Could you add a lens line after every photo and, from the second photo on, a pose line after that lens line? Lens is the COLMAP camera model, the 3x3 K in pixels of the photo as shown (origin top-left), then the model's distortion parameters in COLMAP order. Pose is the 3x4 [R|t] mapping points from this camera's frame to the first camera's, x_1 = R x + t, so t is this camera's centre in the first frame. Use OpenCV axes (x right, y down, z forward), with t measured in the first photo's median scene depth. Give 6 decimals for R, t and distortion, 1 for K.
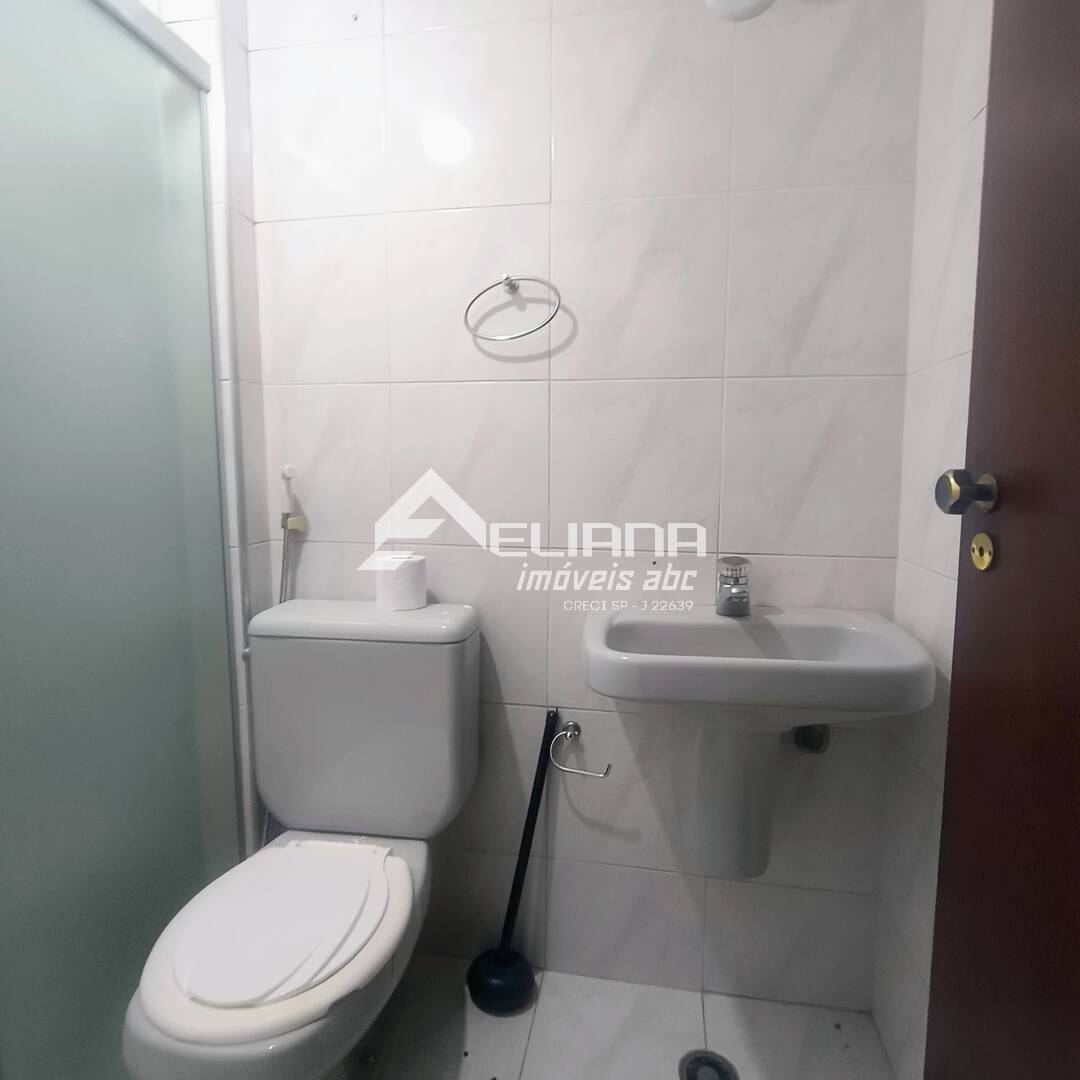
lens RADIAL K [[668.2, 0, 539.7], [0, 668.2, 531.1], [0, 0, 1]] dist [0.000806, -0.003712]
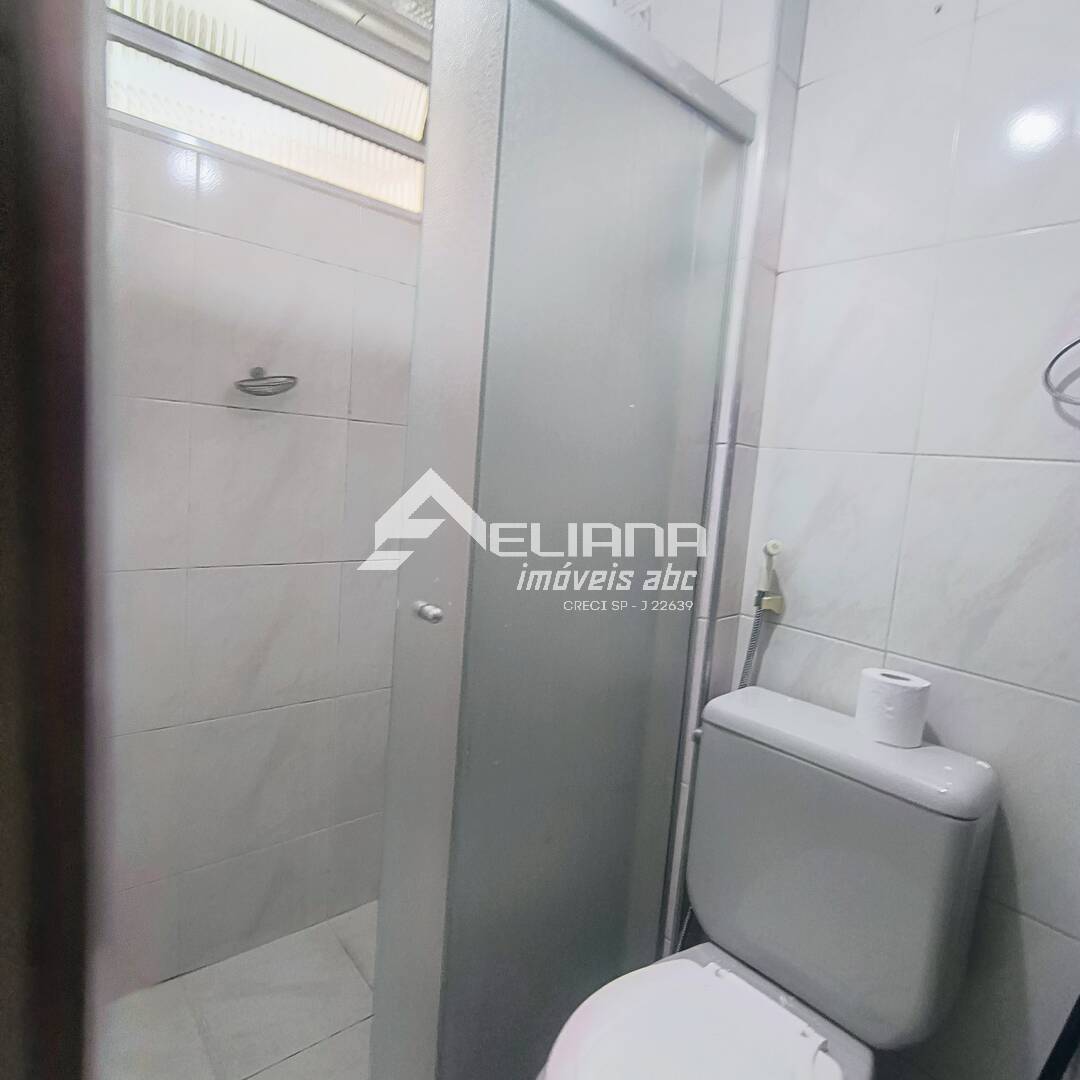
lens RADIAL K [[688.8, 0, 544.8], [0, 688.8, 536.1], [0, 0, 1]] dist [-0.002680, -0.001825]
pose [[0.776770, 0.123889, -0.617479, -0.049461], [-0.151951, 0.988362, 0.007152, -0.066746], [0.611179, 0.088272, 0.786555, 0.098529]]
